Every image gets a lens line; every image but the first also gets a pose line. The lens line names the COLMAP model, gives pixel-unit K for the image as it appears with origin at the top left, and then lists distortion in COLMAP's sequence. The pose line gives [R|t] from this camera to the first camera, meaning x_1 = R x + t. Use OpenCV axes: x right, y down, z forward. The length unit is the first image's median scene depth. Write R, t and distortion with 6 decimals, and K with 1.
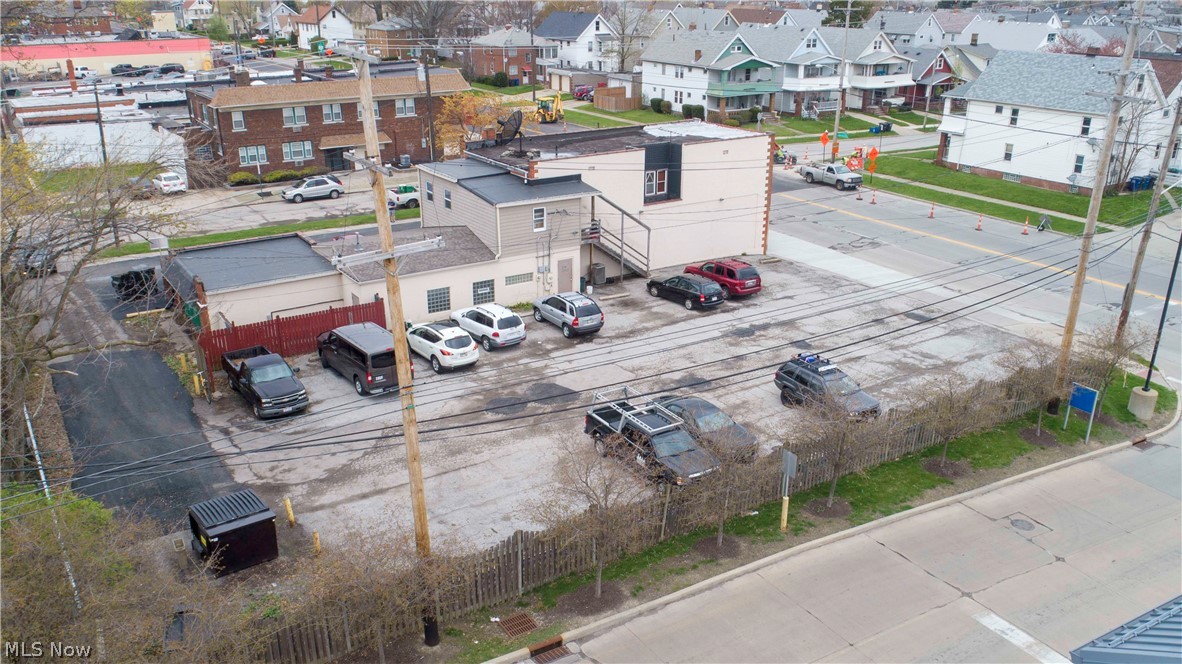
lens RADIAL K [[978.9, 0, 580.4], [0, 978.9, 380.4], [0, 0, 1]] dist [-0.026785, 0.012760]
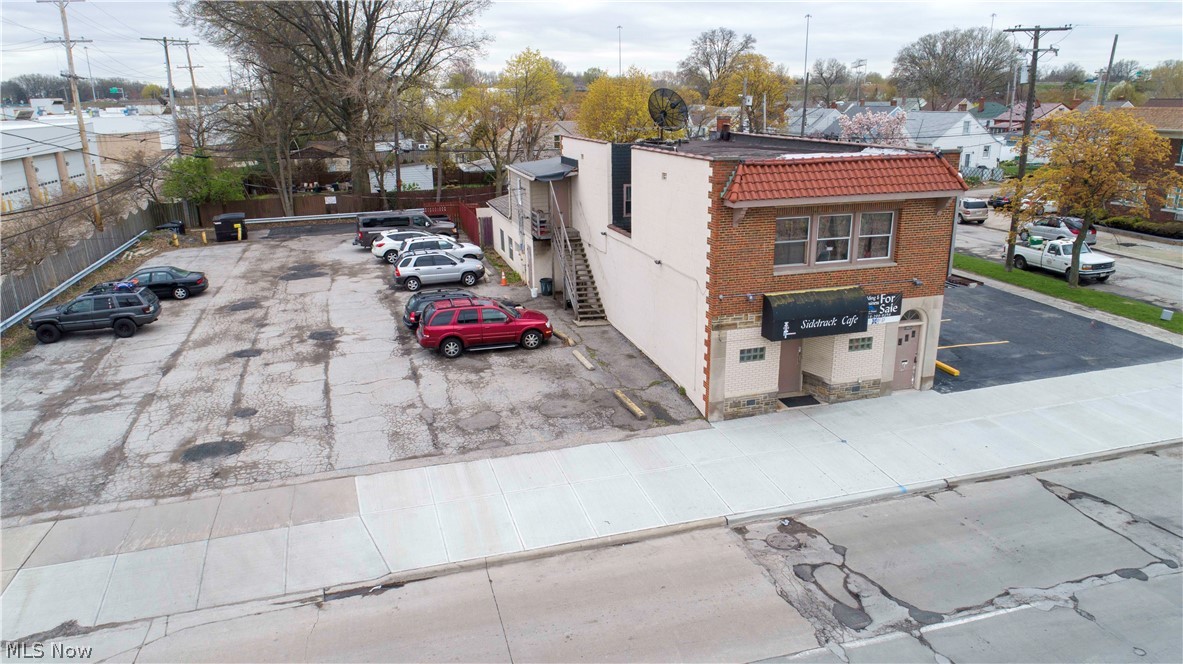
lens RADIAL K [[785.3, 0, 584.7], [0, 785.3, 336.1], [0, 0, 1]] dist [-0.007335, -0.002982]
pose [[-0.284030, 0.286315, -0.915069, 0.582935], [-0.353880, 0.855689, 0.377578, -0.308437], [0.891120, 0.431068, -0.141720, 1.070667]]
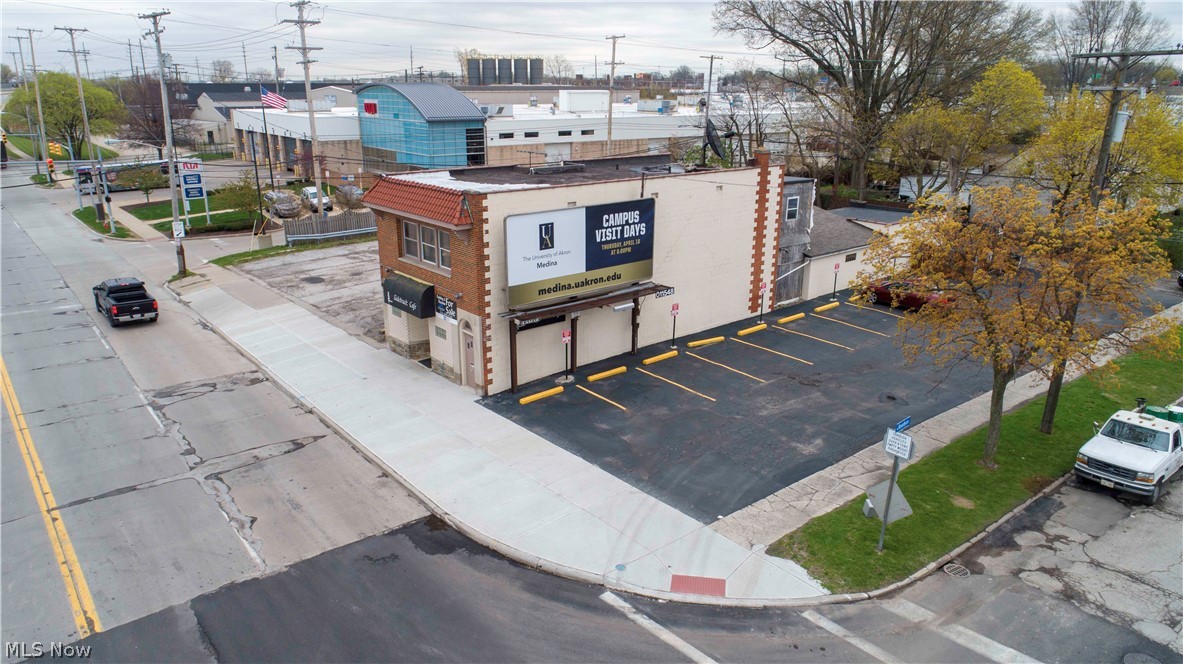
lens RADIAL K [[785.3, 0, 592.3], [0, 785.3, 336.4], [0, 0, 1]] dist [-0.007335, -0.002982]
pose [[-0.991389, 0.039941, -0.124712, 0.126368], [-0.050577, 0.761663, 0.645996, -0.545311], [0.120791, 0.646741, -0.753084, 1.557252]]
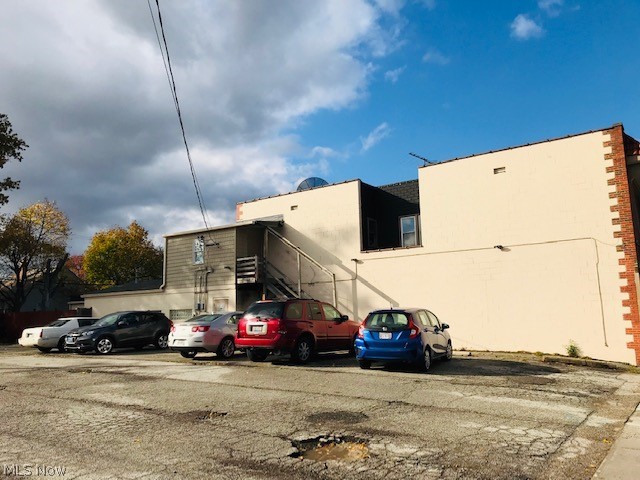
lens RADIAL K [[531.8, 0, 320.6], [0, 531.8, 238.6], [0, 0, 1]] dist [0.019733, 0.021657]
pose [[0.367913, -0.138793, -0.919444, 0.412853], [-0.333897, 0.903131, -0.269939, -0.067282], [0.867844, 0.406313, 0.285931, 0.831914]]
